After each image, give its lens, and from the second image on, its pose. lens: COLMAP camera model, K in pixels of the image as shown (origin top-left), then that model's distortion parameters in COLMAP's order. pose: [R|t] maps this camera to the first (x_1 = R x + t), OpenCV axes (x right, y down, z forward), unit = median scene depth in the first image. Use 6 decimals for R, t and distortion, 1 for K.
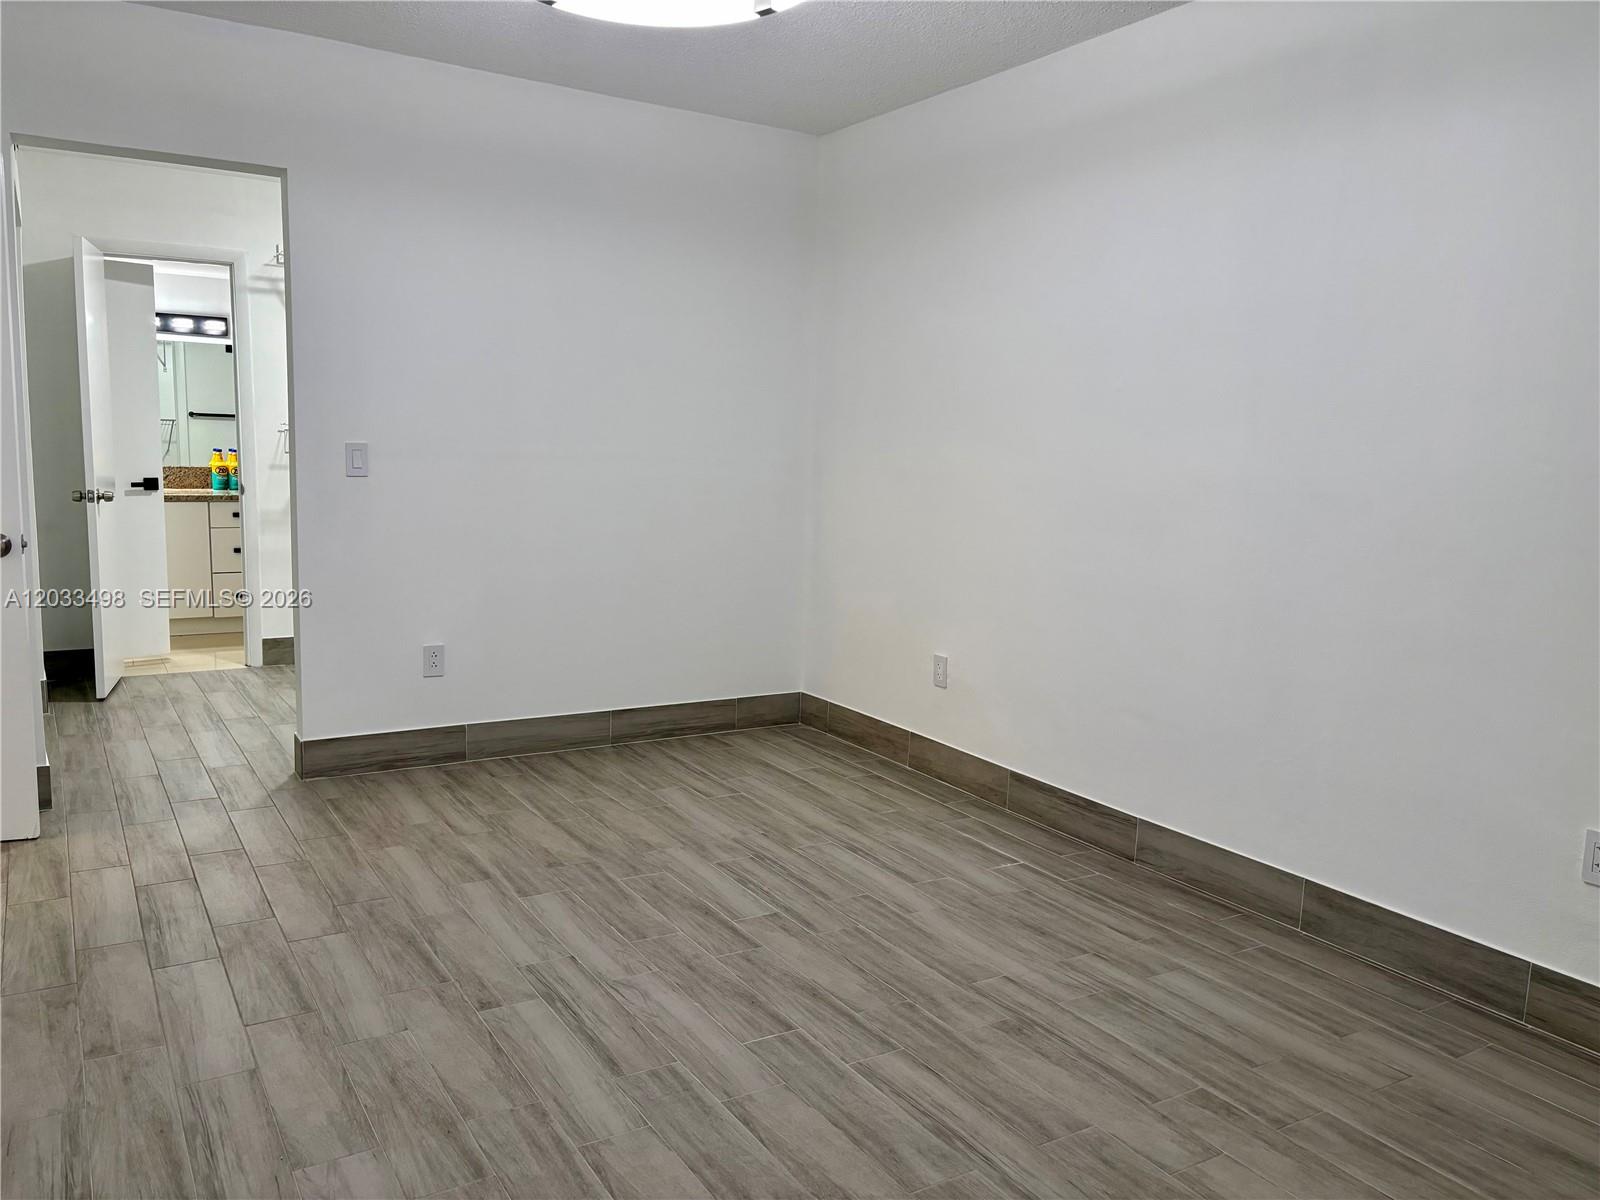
lens RADIAL K [[1214.8, 0, 809.2], [0, 1214.8, 594.8], [0, 0, 1]] dist [0.045372, -0.041212]
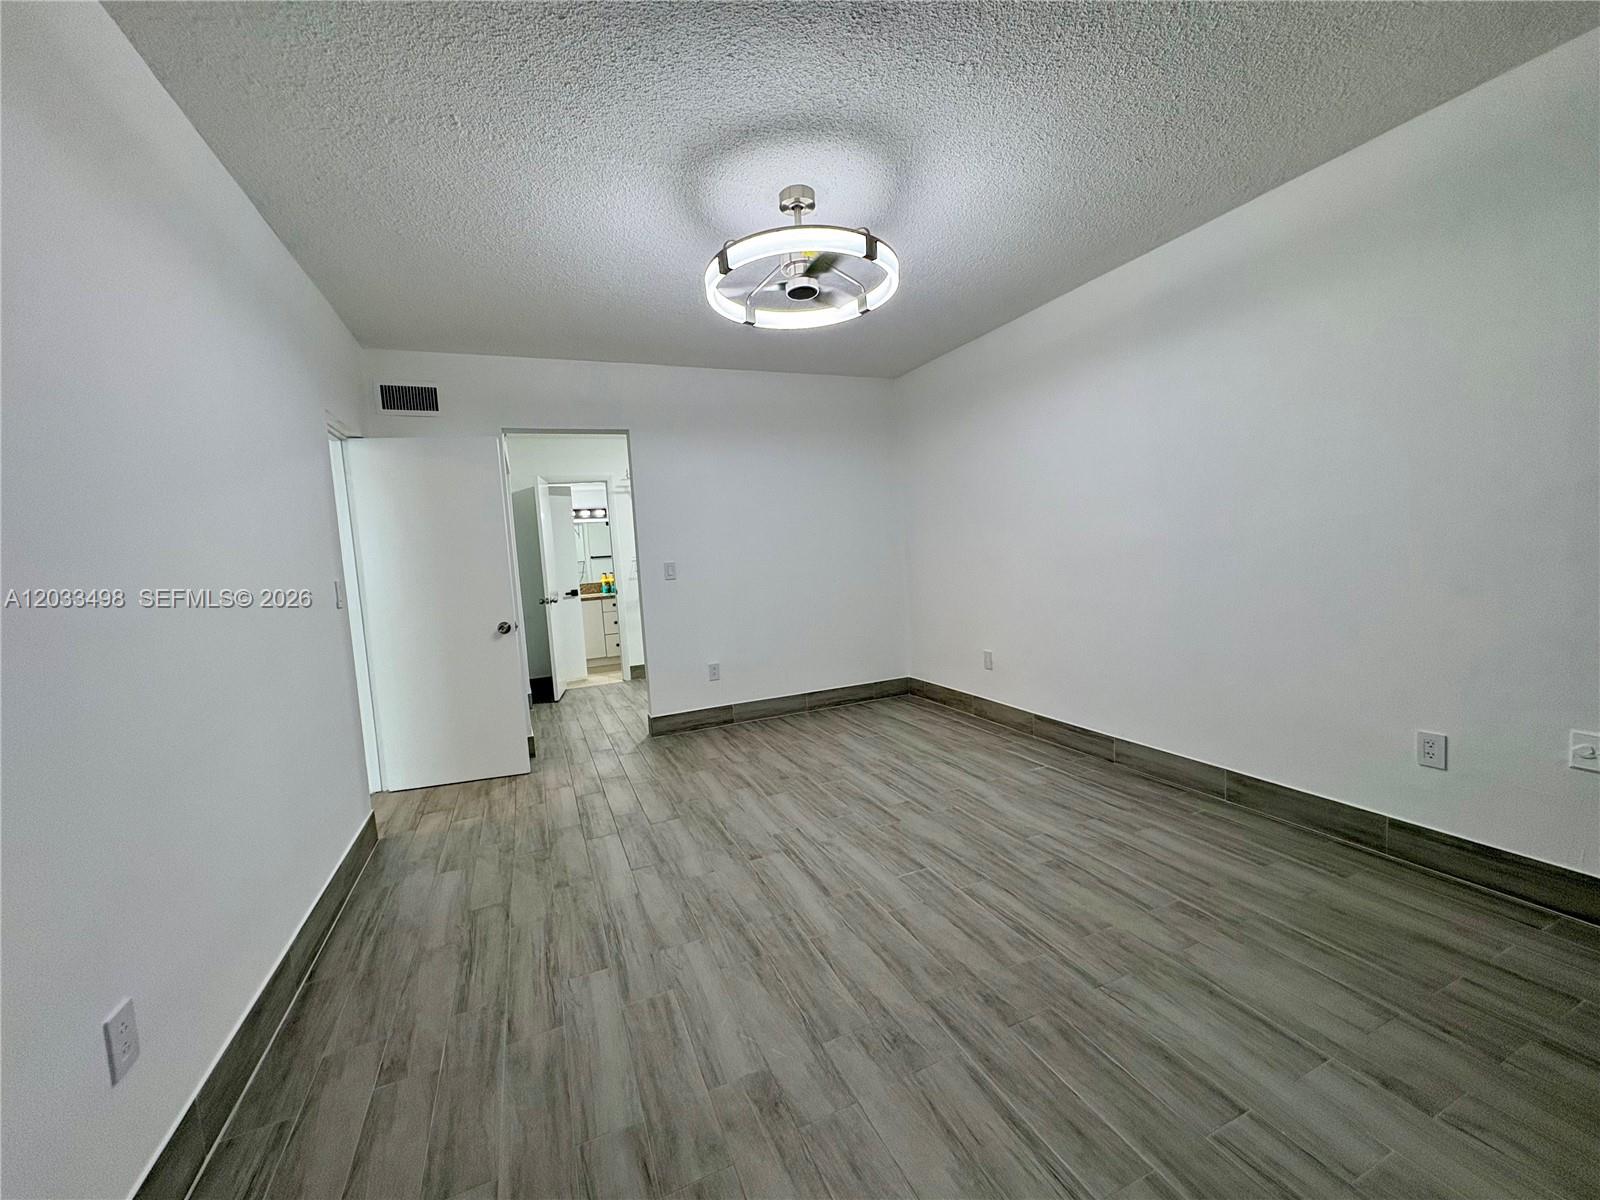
lens RADIAL K [[637.9, 0, 803.3], [0, 637.9, 599.5], [0, 0, 1]] dist [-0.001059, 0.000237]
pose [[0.985056, -0.080095, -0.152480, -0.010518], [0.073013, 0.996000, -0.051501, 0.003341], [0.155995, 0.039598, 0.986964, 0.037420]]
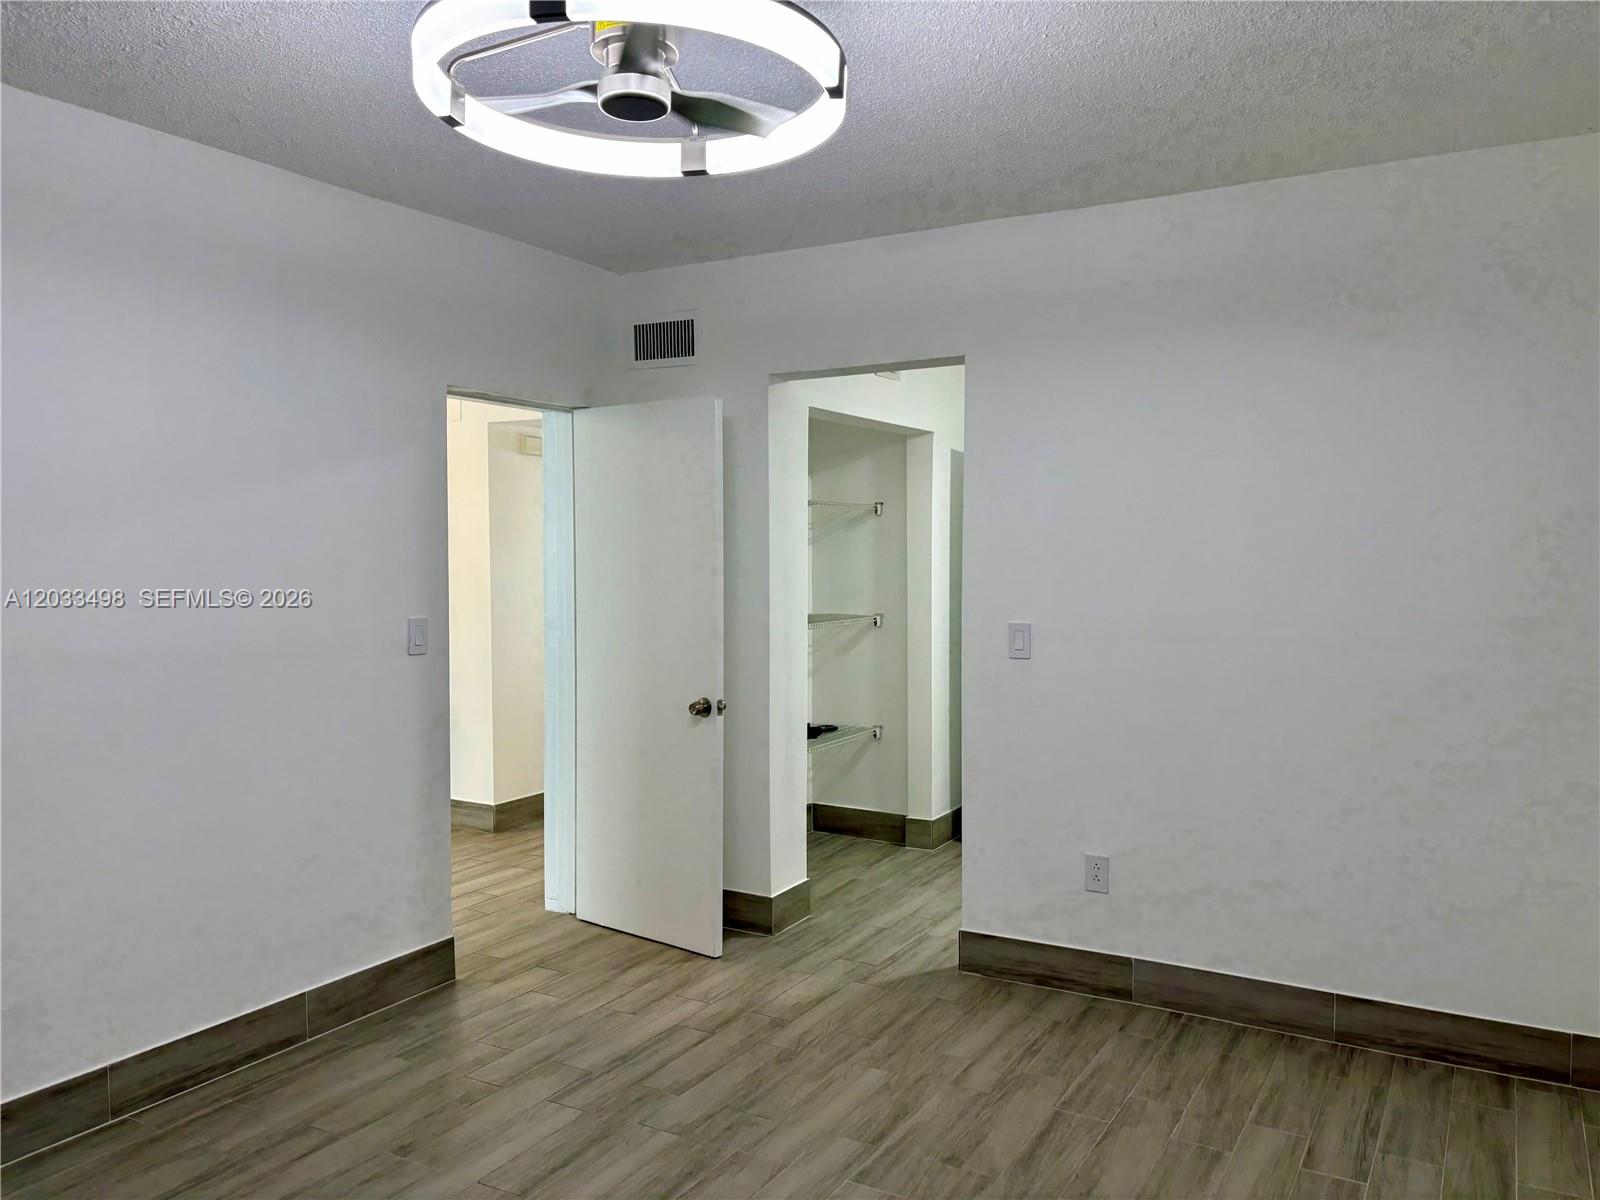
lens RADIAL K [[1211.5, 0, 807.7], [0, 1211.5, 602.6], [0, 0, 1]] dist [0.060805, -0.063738]
pose [[0.473449, 0.003986, -0.880812, 0.451695], [-0.098526, 0.993954, -0.048461, -0.094808], [0.875293, 0.109727, 0.470980, 0.498268]]
